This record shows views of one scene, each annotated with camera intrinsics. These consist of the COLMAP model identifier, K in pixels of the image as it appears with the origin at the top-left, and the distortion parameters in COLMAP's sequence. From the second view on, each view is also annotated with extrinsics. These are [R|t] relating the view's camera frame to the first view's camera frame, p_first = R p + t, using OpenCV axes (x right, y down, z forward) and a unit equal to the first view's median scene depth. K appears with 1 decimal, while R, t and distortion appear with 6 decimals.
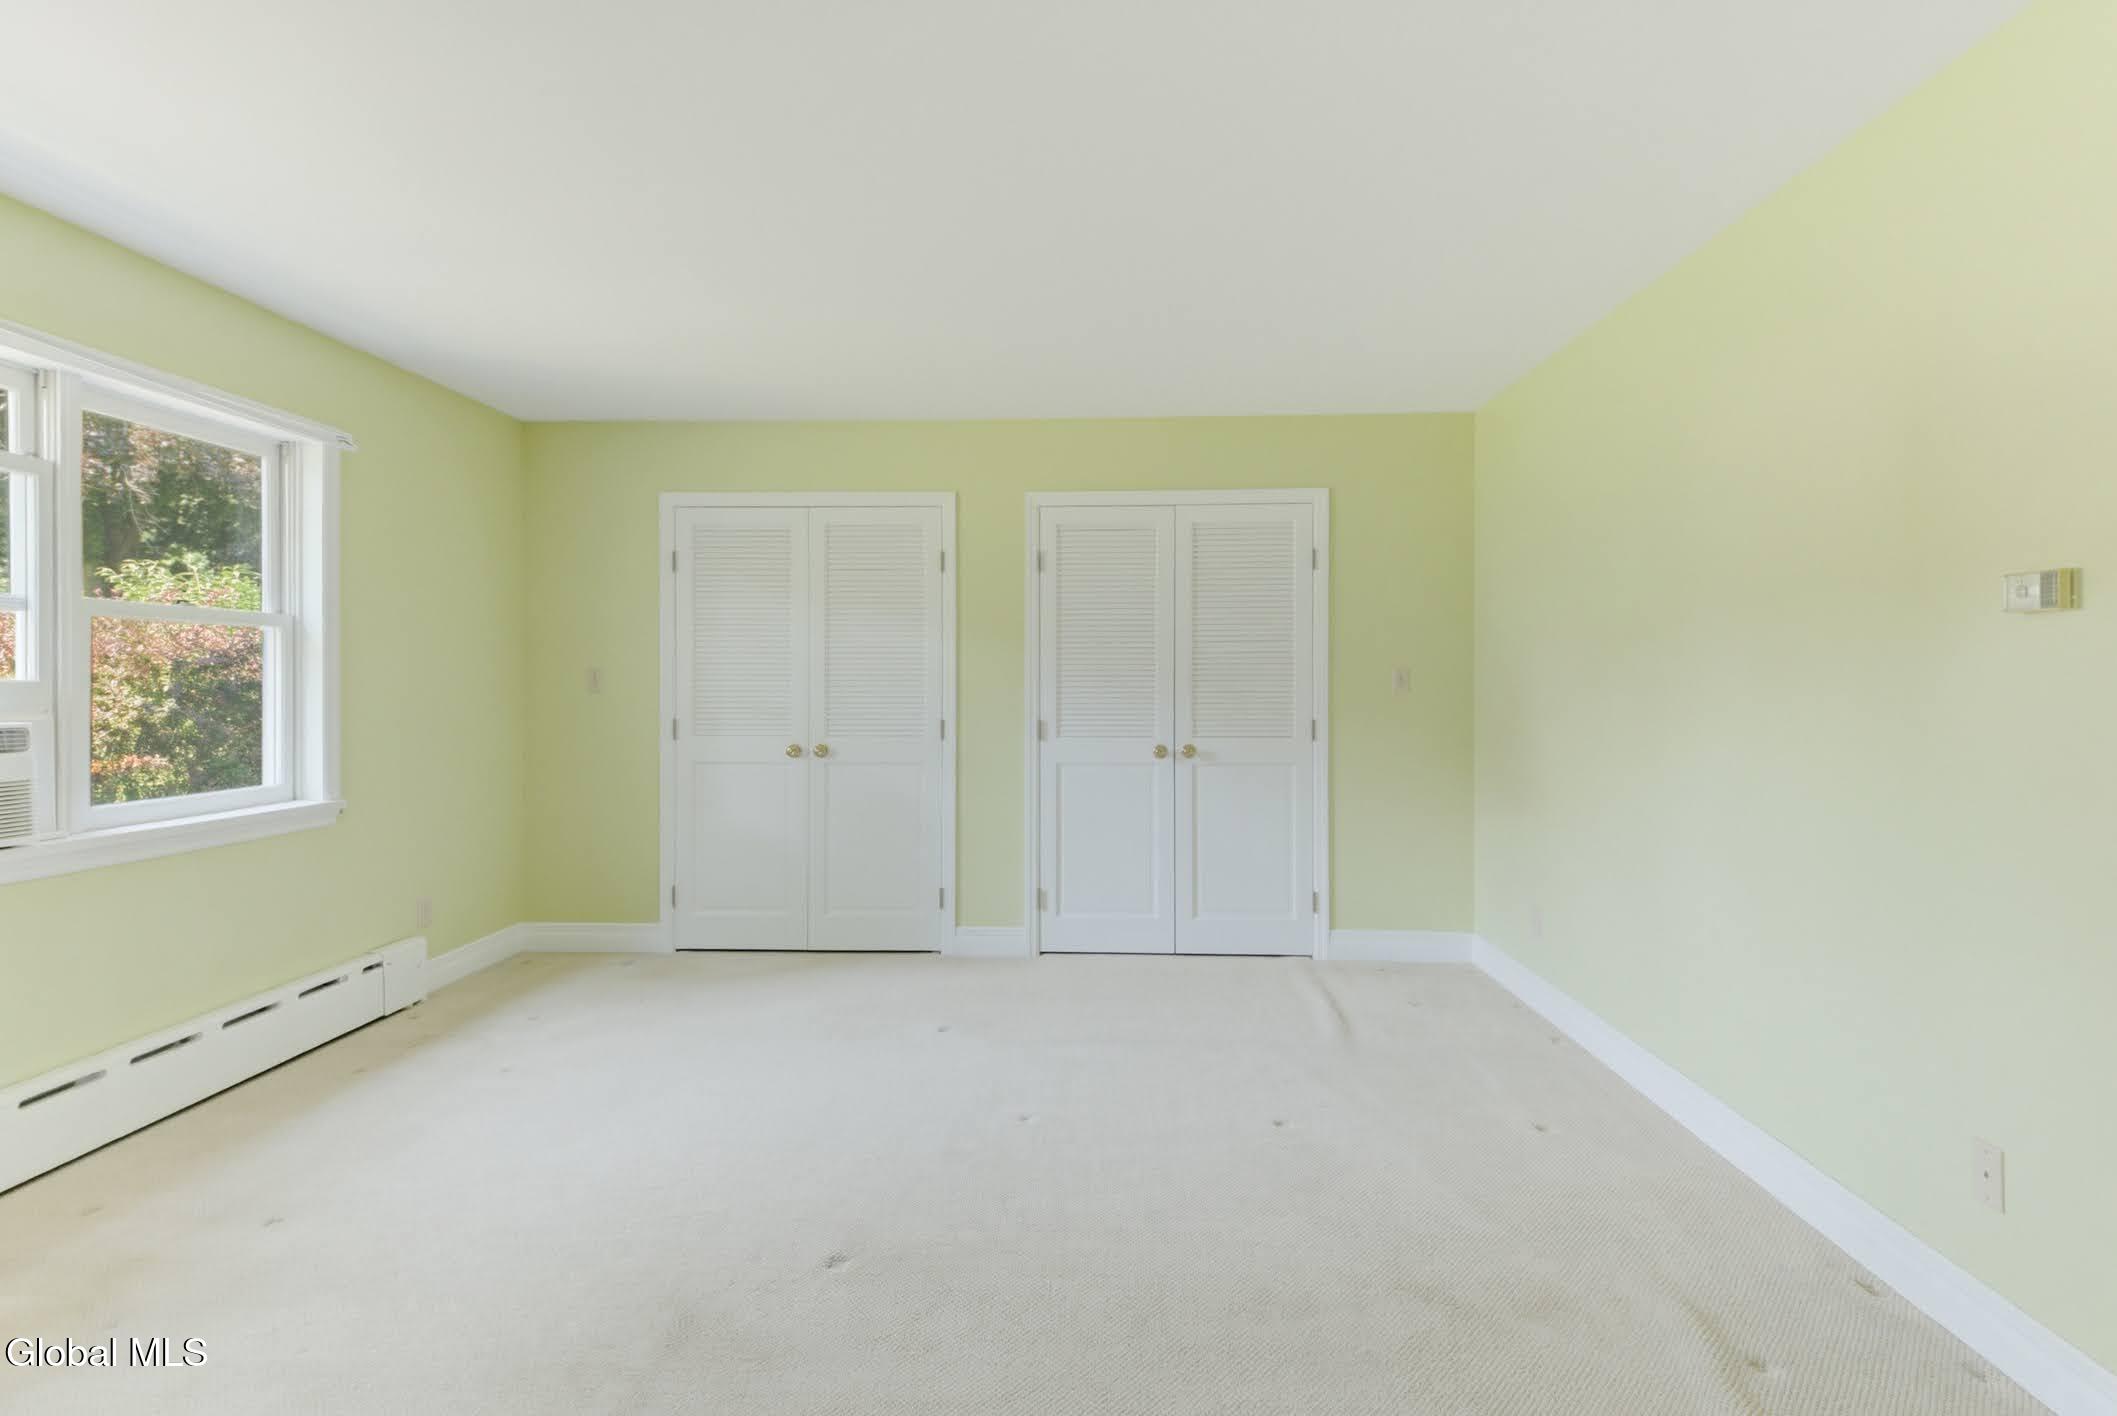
lens RADIAL K [[1060.8, 0, 1073.8], [0, 1060.8, 695.3], [0, 0, 1]] dist [0.024941, -0.011591]
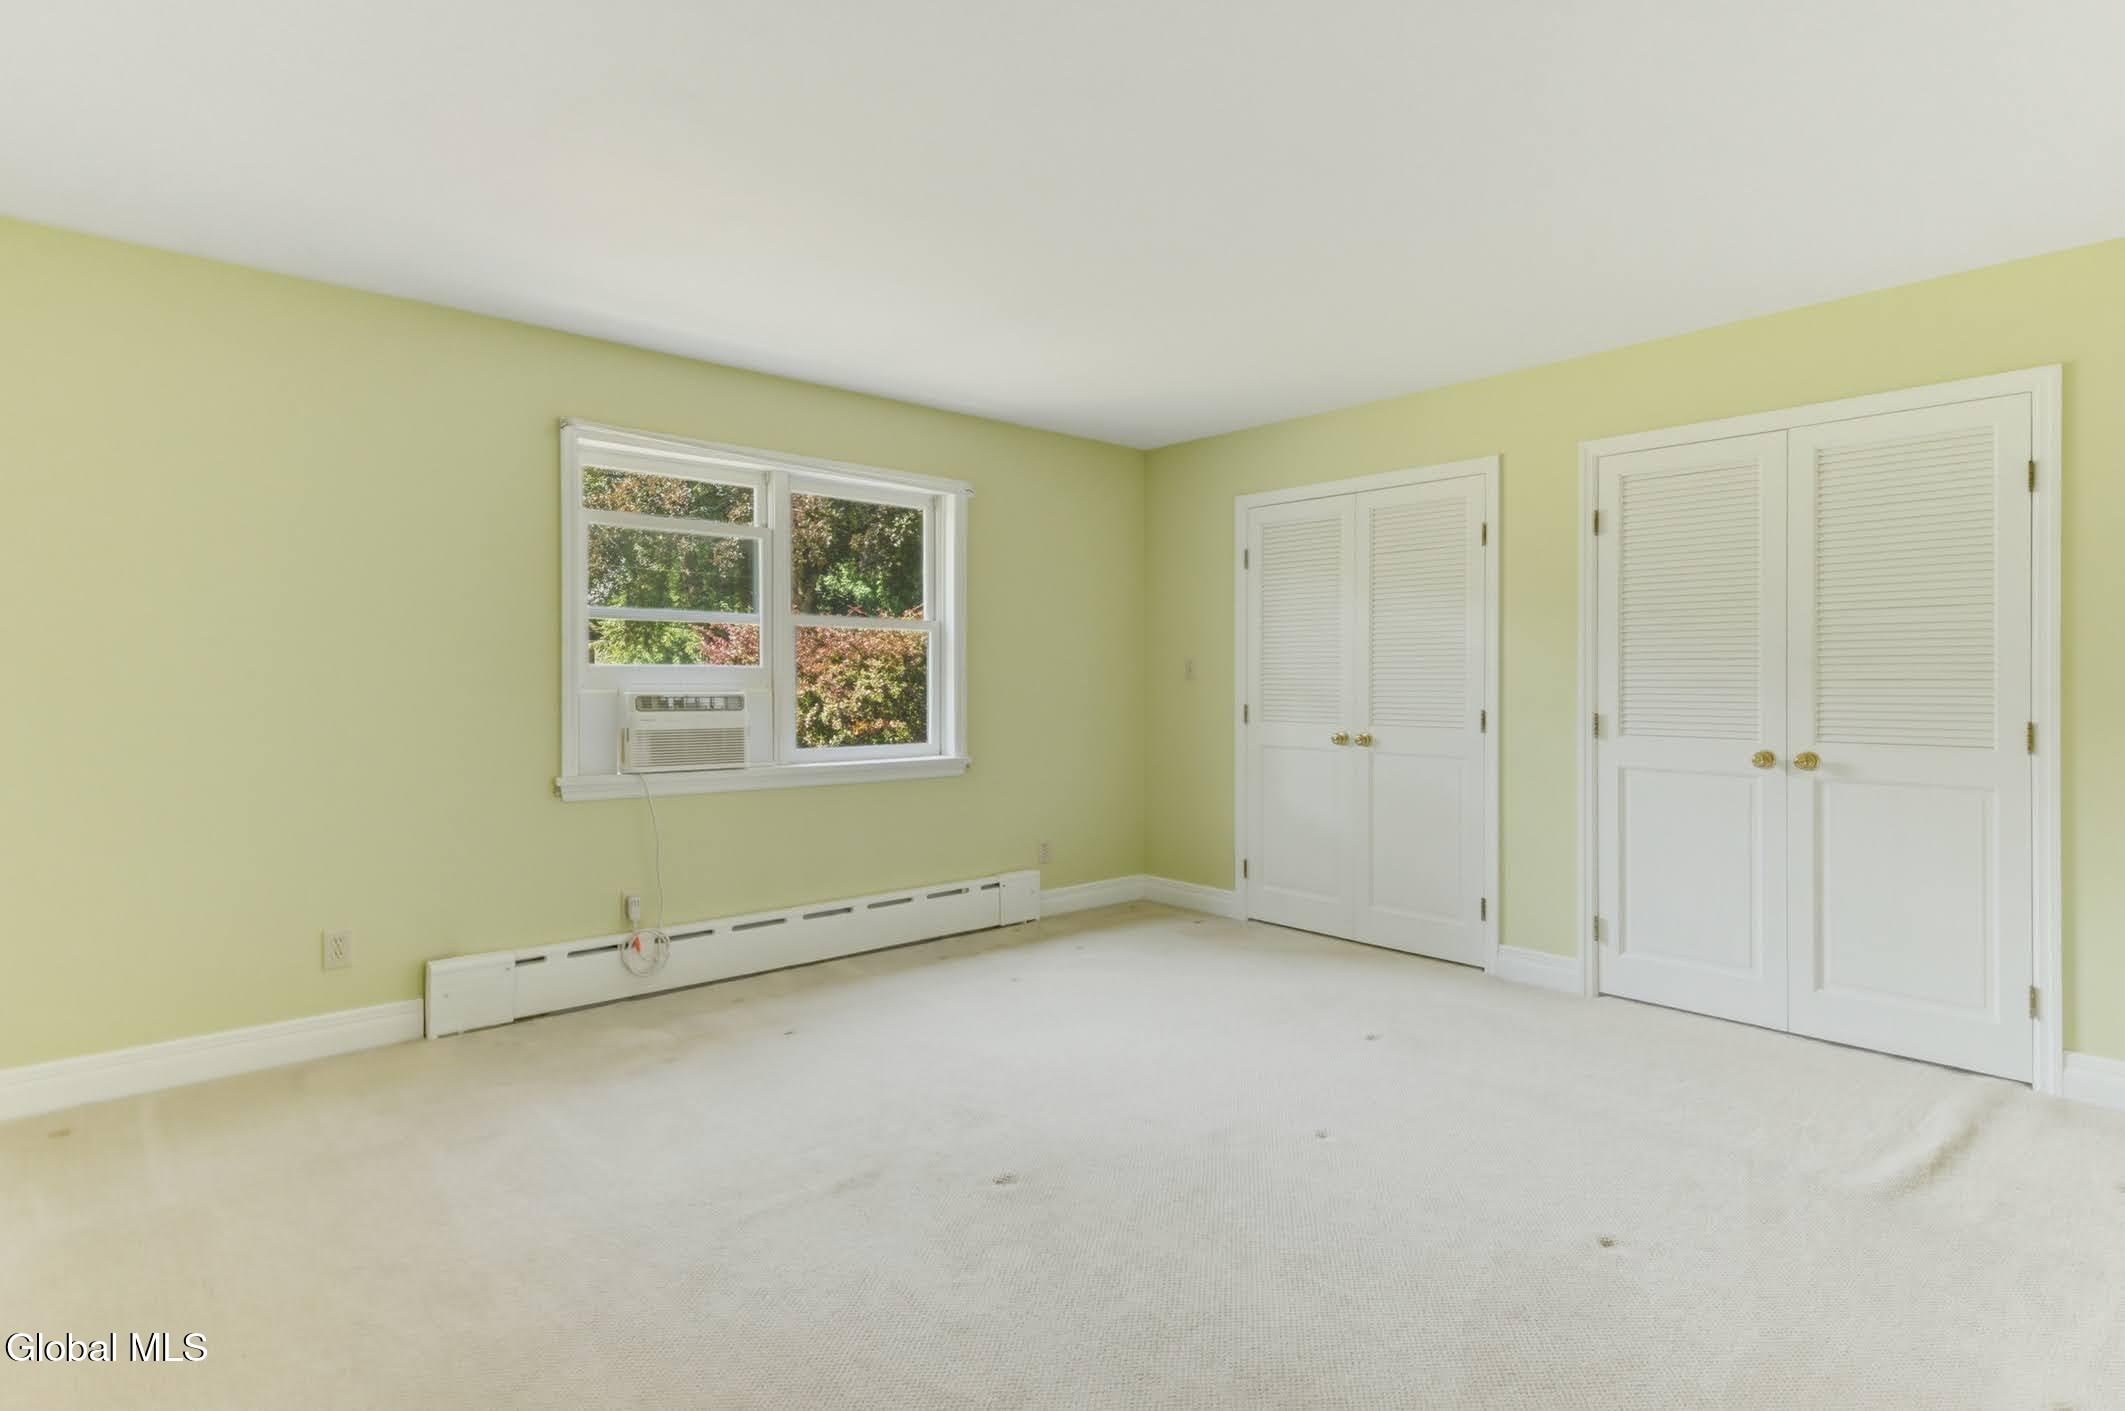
lens RADIAL K [[1064.8, 0, 1074.1], [0, 1064.8, 691.3], [0, 0, 1]] dist [0.024941, -0.011591]
pose [[0.707117, 0.009172, -0.707037, 0.272990], [-0.009856, 0.999947, 0.003115, 0.007162], [0.707028, 0.004766, 0.707170, 0.115190]]
